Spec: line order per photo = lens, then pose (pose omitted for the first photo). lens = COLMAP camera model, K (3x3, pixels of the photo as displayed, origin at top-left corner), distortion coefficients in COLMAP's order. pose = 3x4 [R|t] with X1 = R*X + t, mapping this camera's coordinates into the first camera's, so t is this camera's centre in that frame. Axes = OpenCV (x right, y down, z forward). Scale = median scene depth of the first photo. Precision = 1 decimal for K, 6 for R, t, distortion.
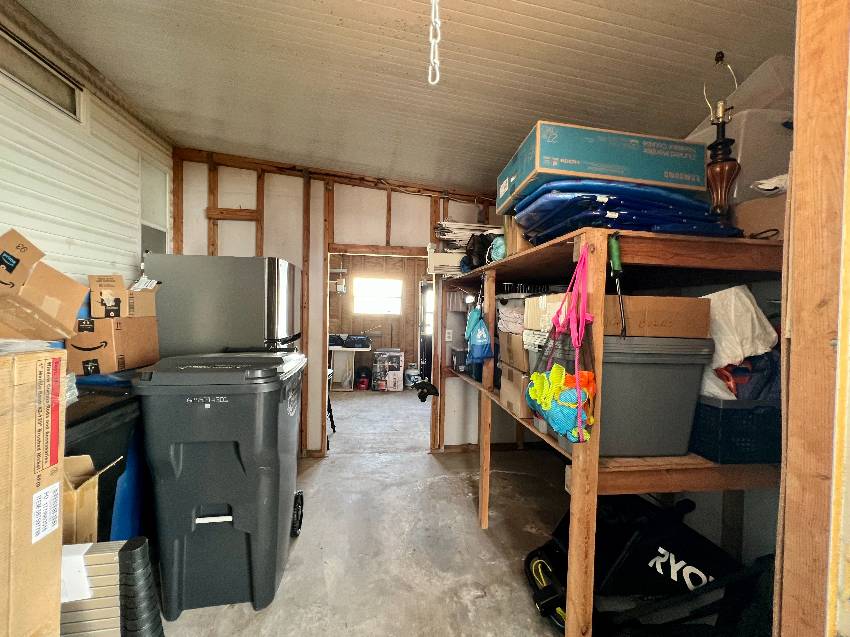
lens RADIAL K [[338.4, 0, 423.6], [0, 338.4, 315.1], [0, 0, 1]] dist [-0.000841, 0.000105]
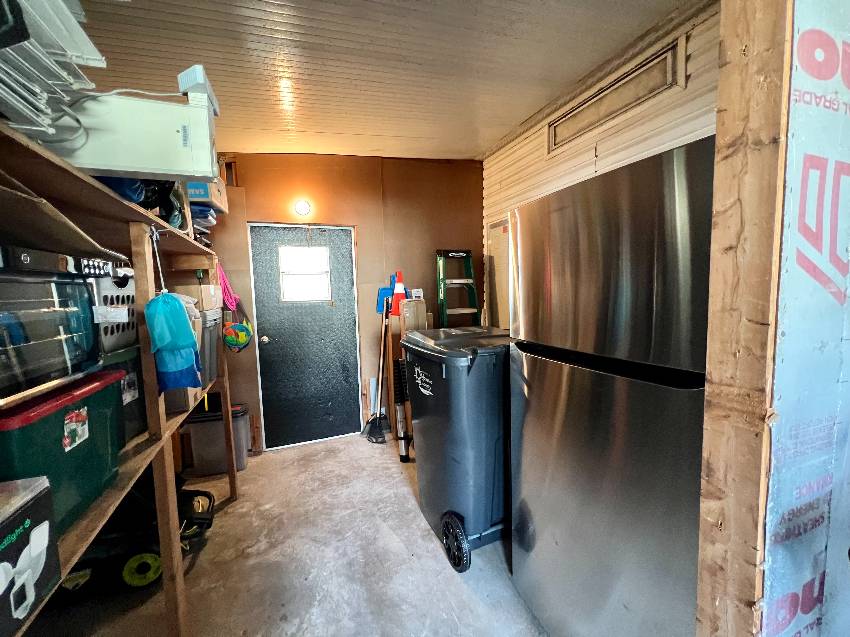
lens RADIAL K [[338.4, 0, 424.4], [0, 338.4, 319.7], [0, 0, 1]] dist [-0.000841, 0.000105]
pose [[-0.971409, 0.028713, -0.235671, -0.044202], [0.008272, 0.996150, 0.087271, -0.007768], [0.237269, 0.082826, -0.967907, 0.604366]]
